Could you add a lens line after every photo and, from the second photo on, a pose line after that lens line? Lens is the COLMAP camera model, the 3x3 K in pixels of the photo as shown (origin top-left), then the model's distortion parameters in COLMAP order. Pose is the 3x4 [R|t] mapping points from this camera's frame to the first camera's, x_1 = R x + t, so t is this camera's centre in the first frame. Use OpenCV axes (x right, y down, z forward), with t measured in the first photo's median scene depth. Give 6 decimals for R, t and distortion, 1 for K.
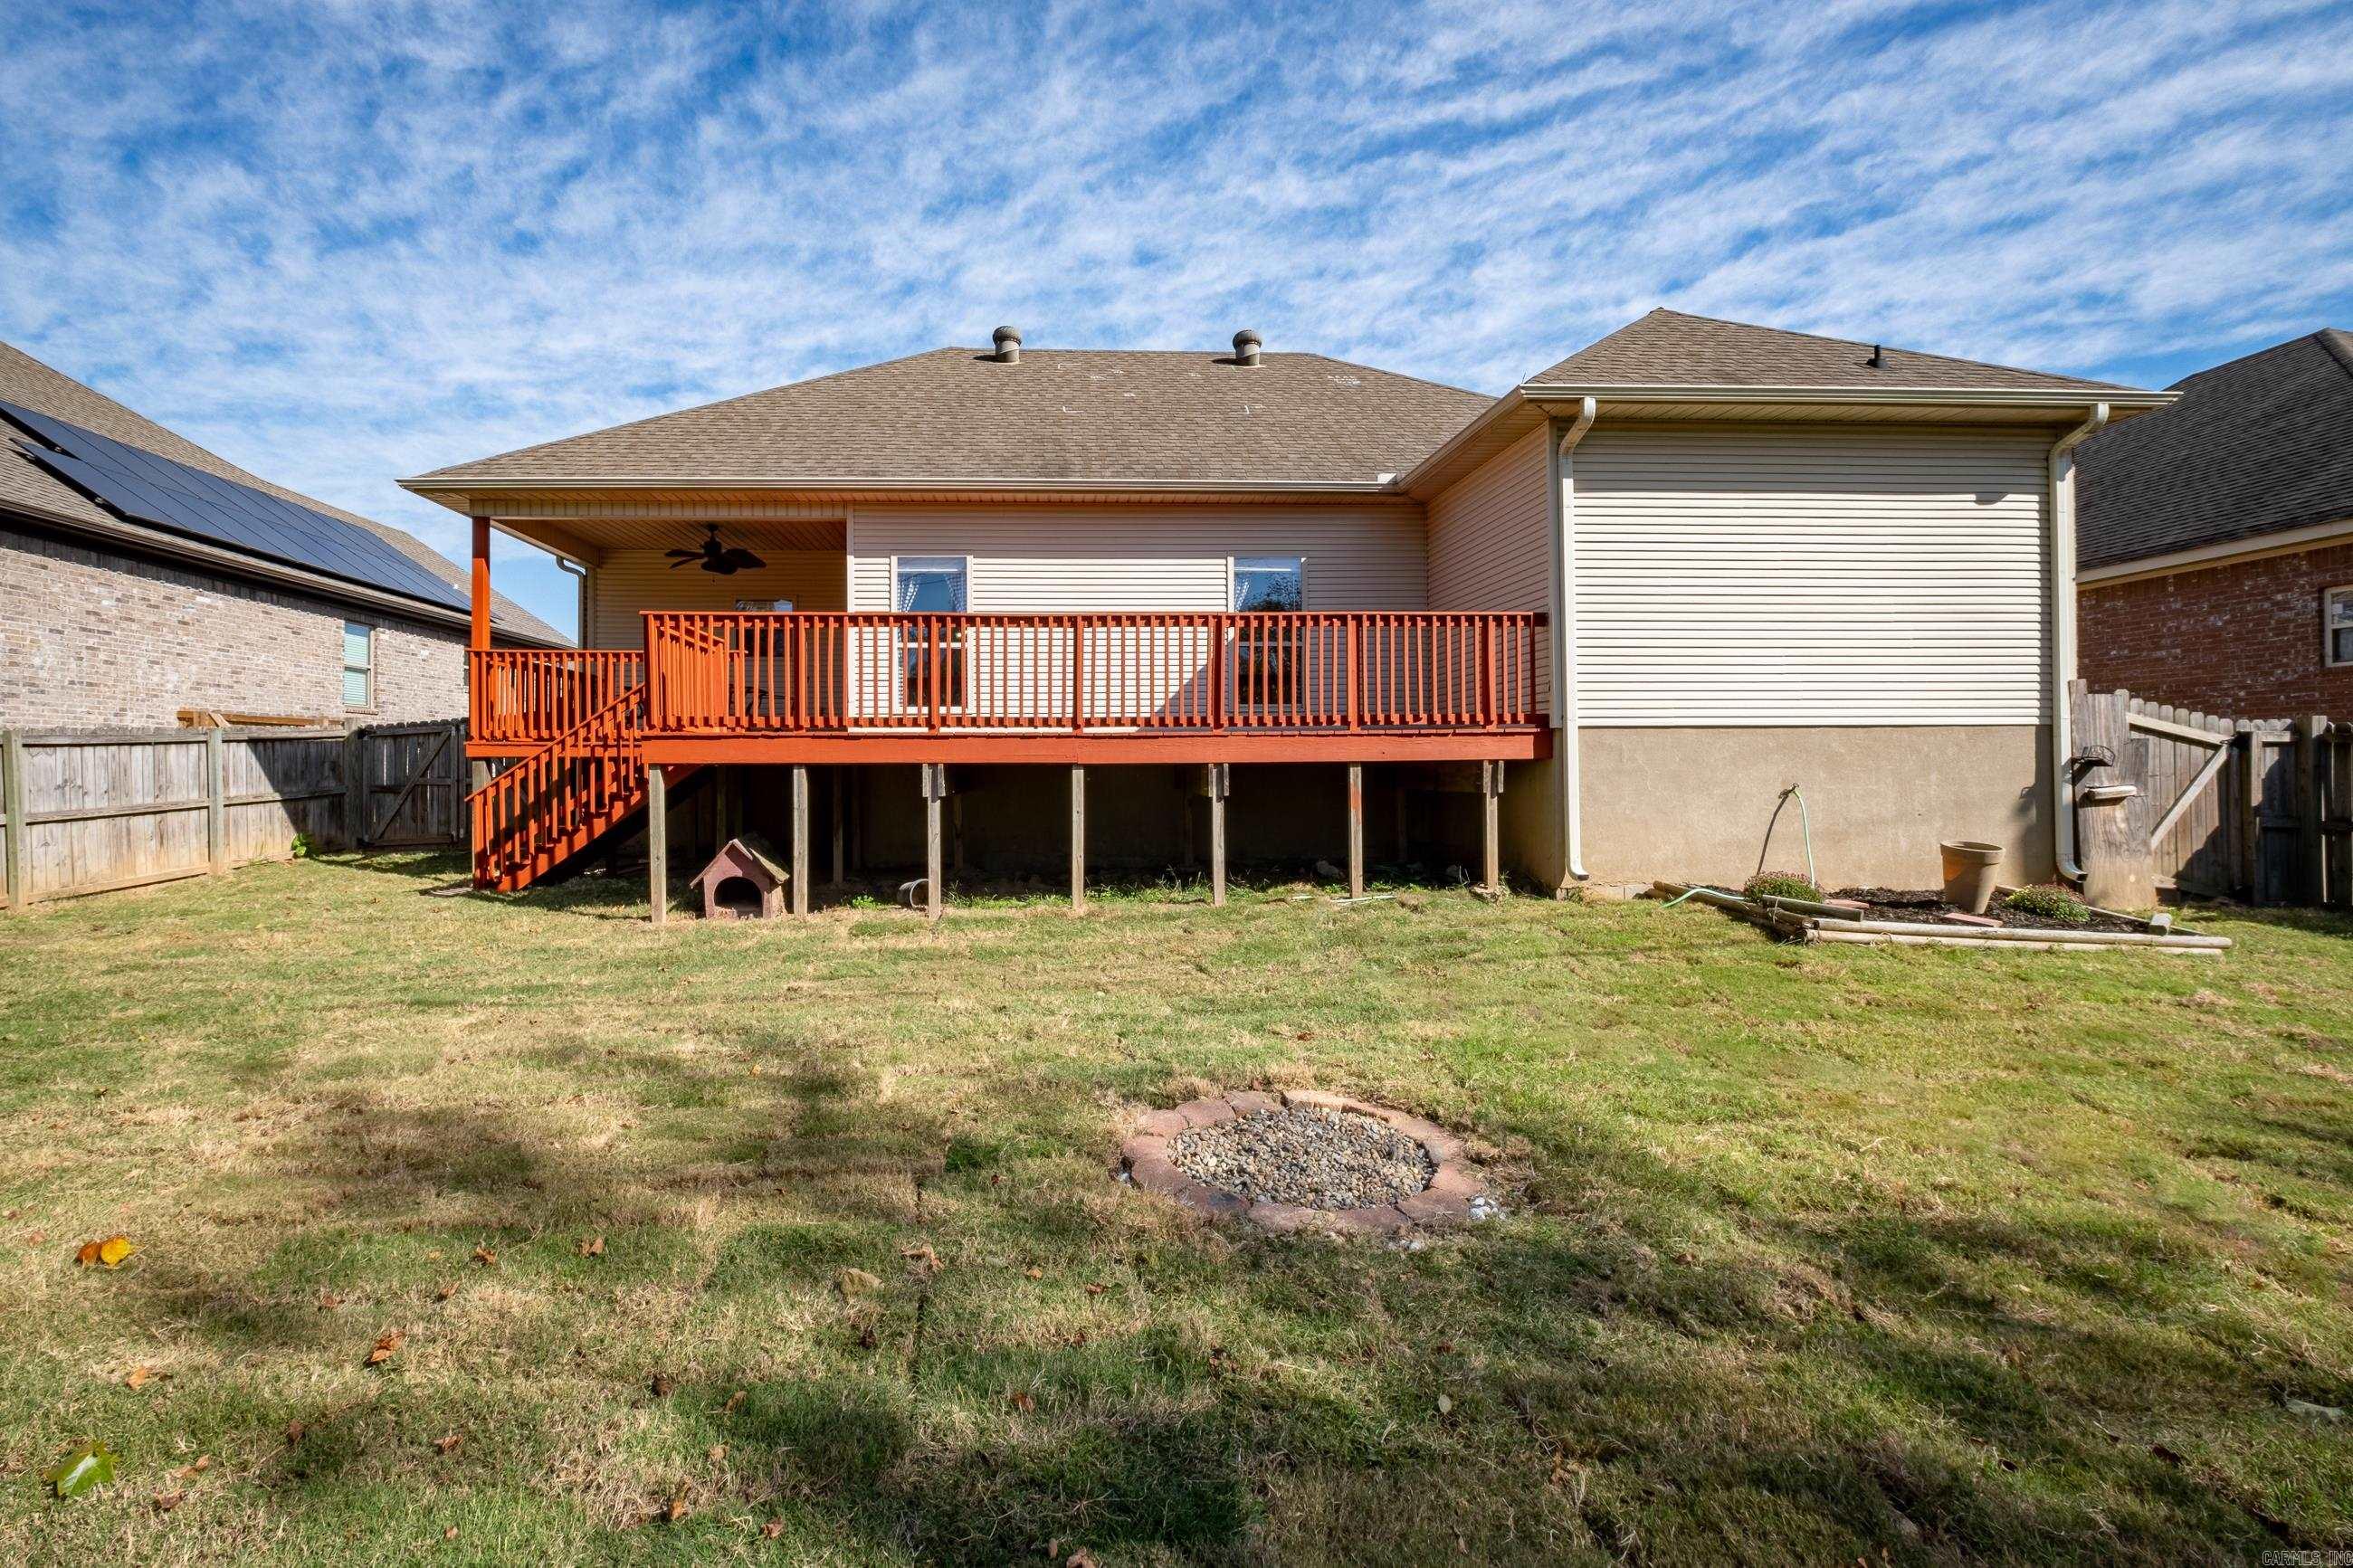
lens RADIAL K [[1043.3, 0, 1176.4], [0, 1043.3, 761.6], [0, 0, 1]] dist [-0.007513, 0.001835]
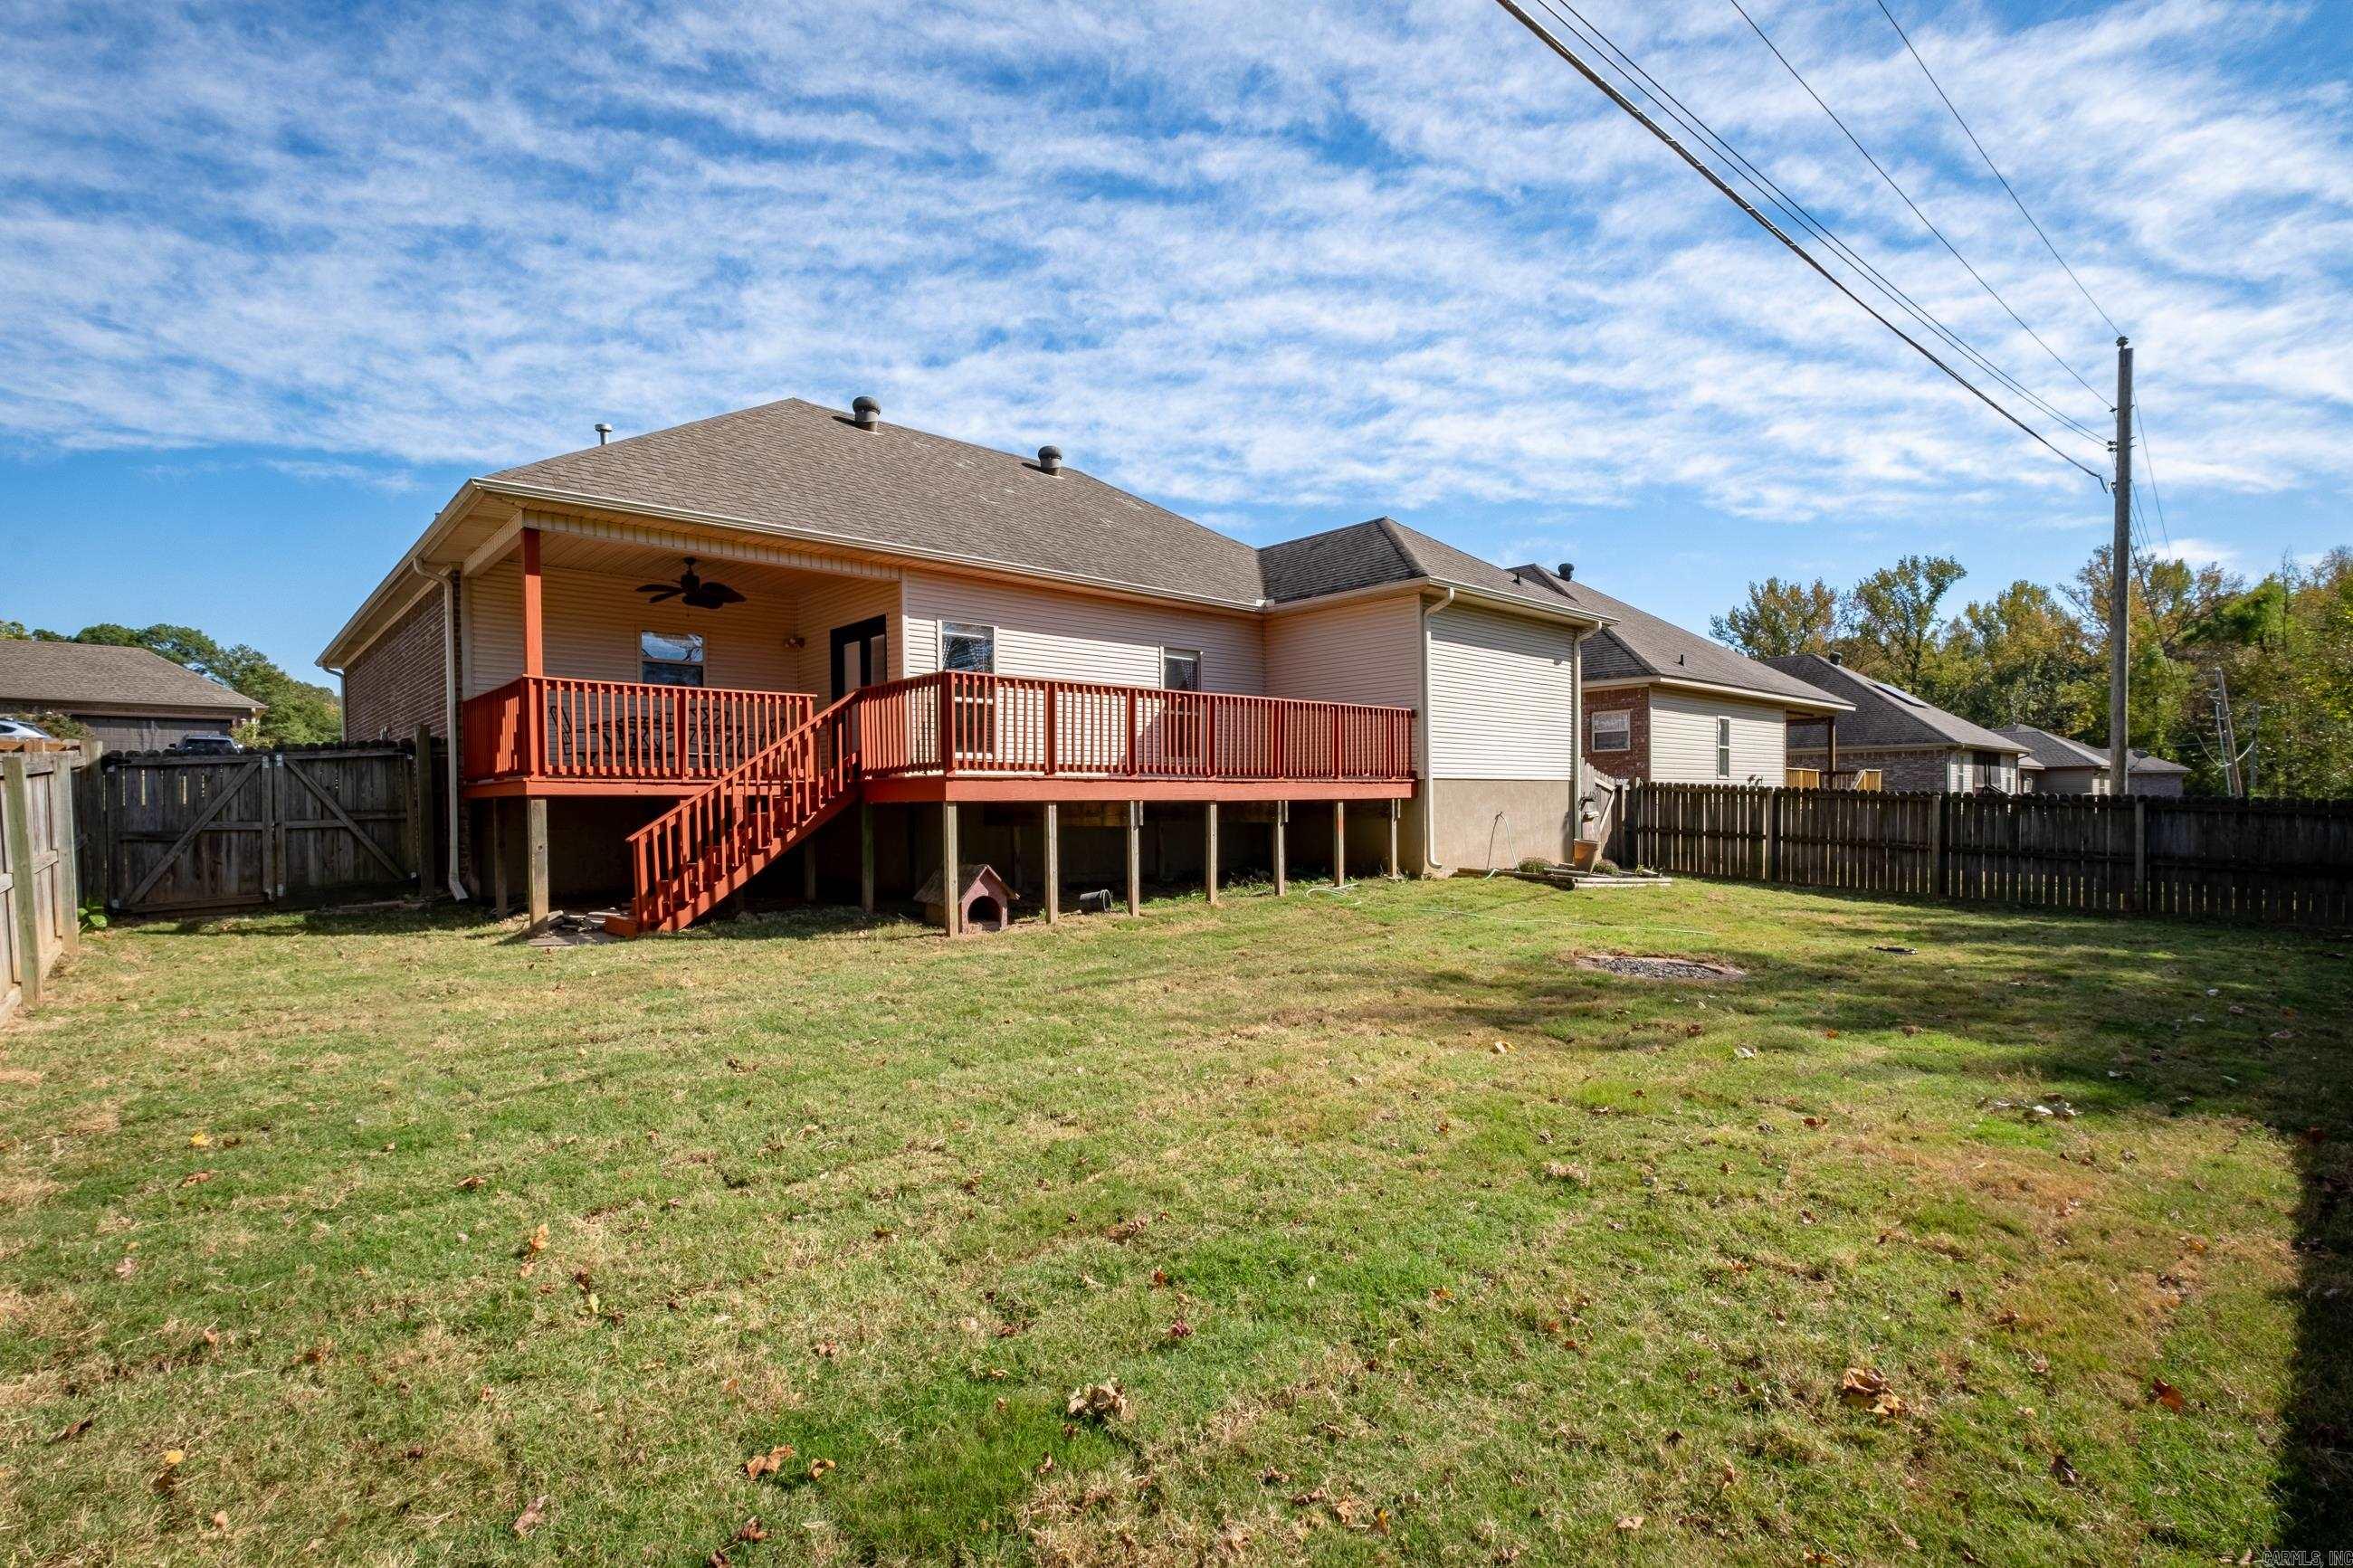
lens RADIAL K [[1078.9, 0, 1139.3], [0, 1078.9, 832.0], [0, 0, 1]] dist [0.007383, -0.001646]
pose [[0.780109, -0.018550, 0.625368, -0.815469], [0.004994, 0.999713, 0.023423, 0.007608], [-0.625624, -0.015150, 0.779978, -0.059864]]
